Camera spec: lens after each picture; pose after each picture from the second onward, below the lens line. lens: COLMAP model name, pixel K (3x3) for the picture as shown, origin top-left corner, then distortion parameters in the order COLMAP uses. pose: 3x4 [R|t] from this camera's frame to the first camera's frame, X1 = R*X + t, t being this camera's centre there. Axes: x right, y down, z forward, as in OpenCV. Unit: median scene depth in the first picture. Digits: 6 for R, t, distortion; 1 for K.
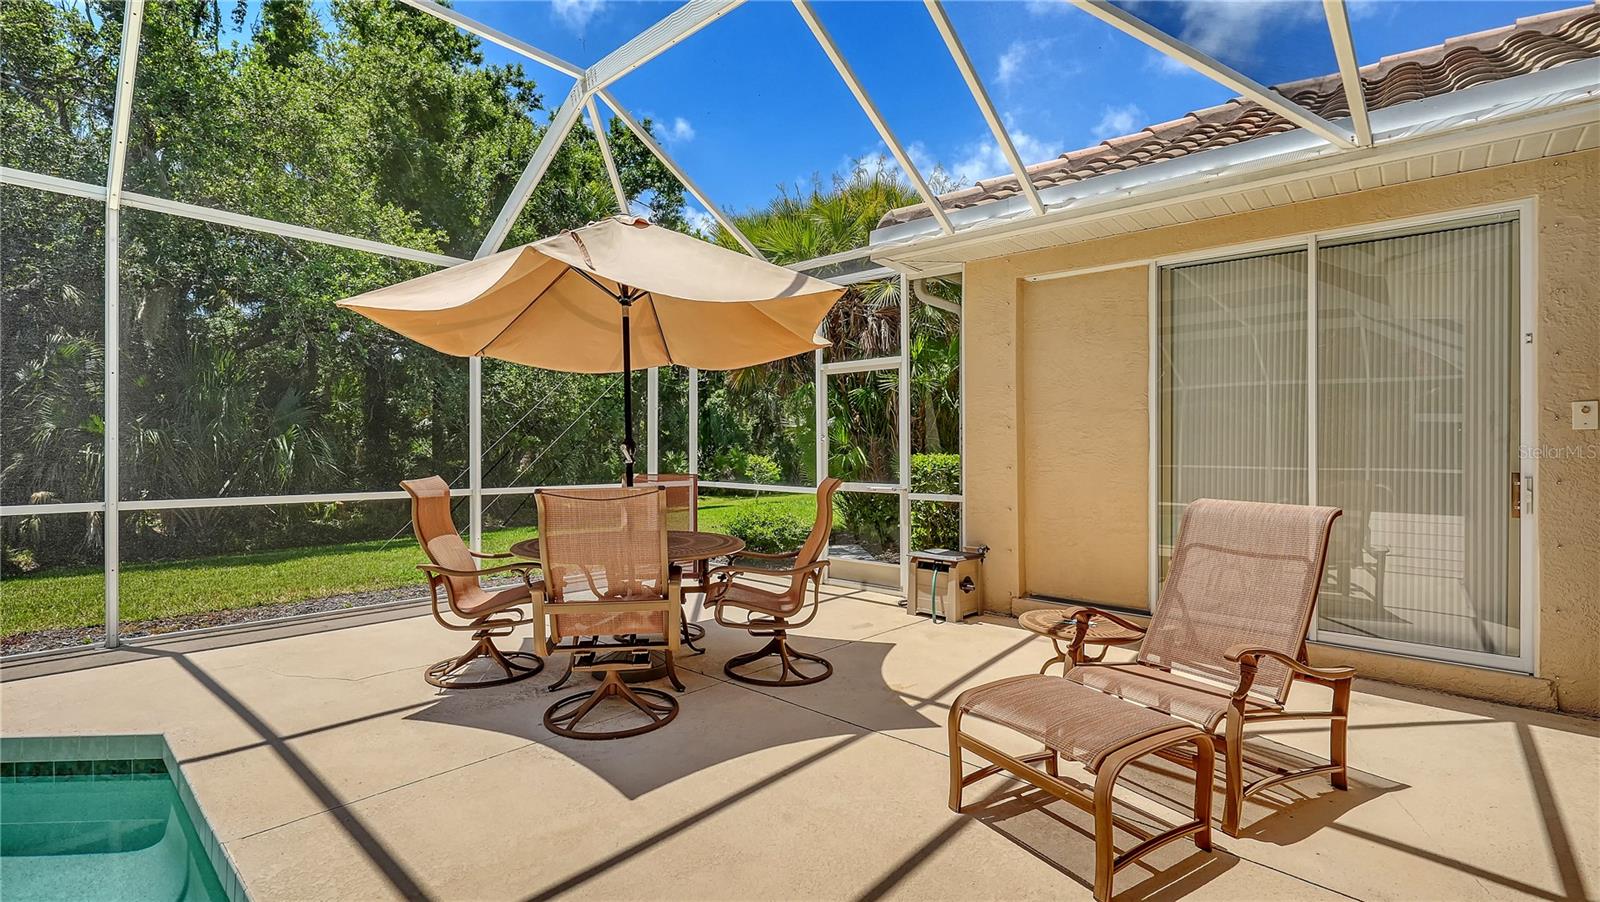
lens RADIAL K [[703.6, 0, 800.0], [0, 703.6, 451.0], [0, 0, 1]] dist [-0.013288, -0.000054]
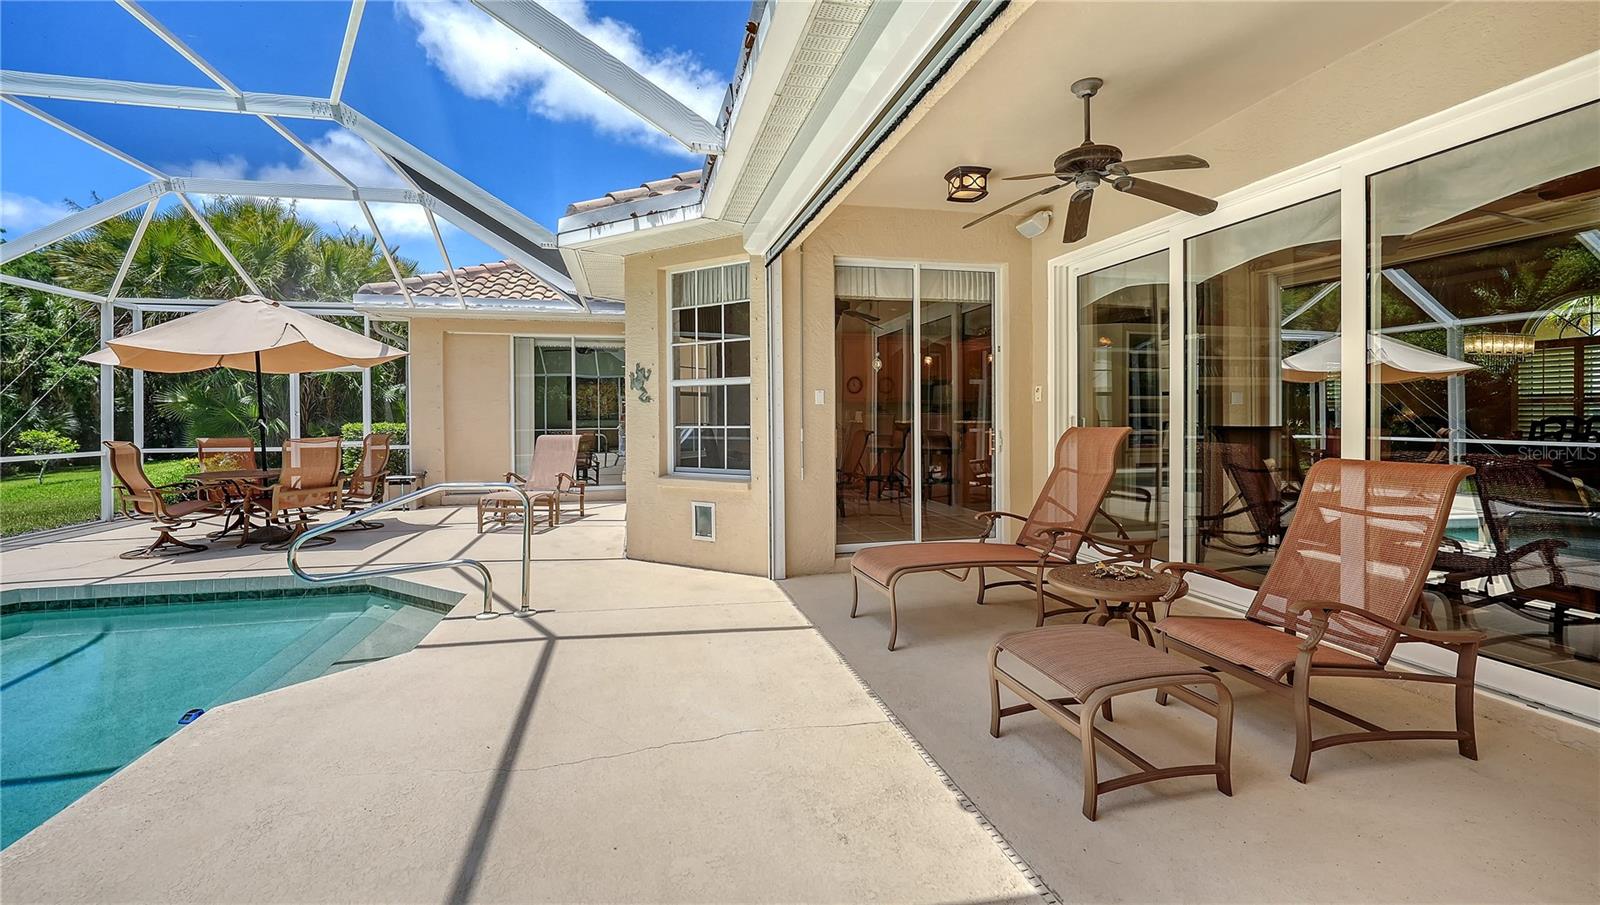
lens RADIAL K [[689.4, 0, 798.9], [0, 689.4, 423.3], [0, 0, 1]] dist [-0.000220, -0.000007]
pose [[0.578916, -0.005875, 0.815366, -0.671051], [0.003588, 0.999983, 0.004658, 0.001680], [-0.815379, 0.000229, 0.578927, -0.896786]]
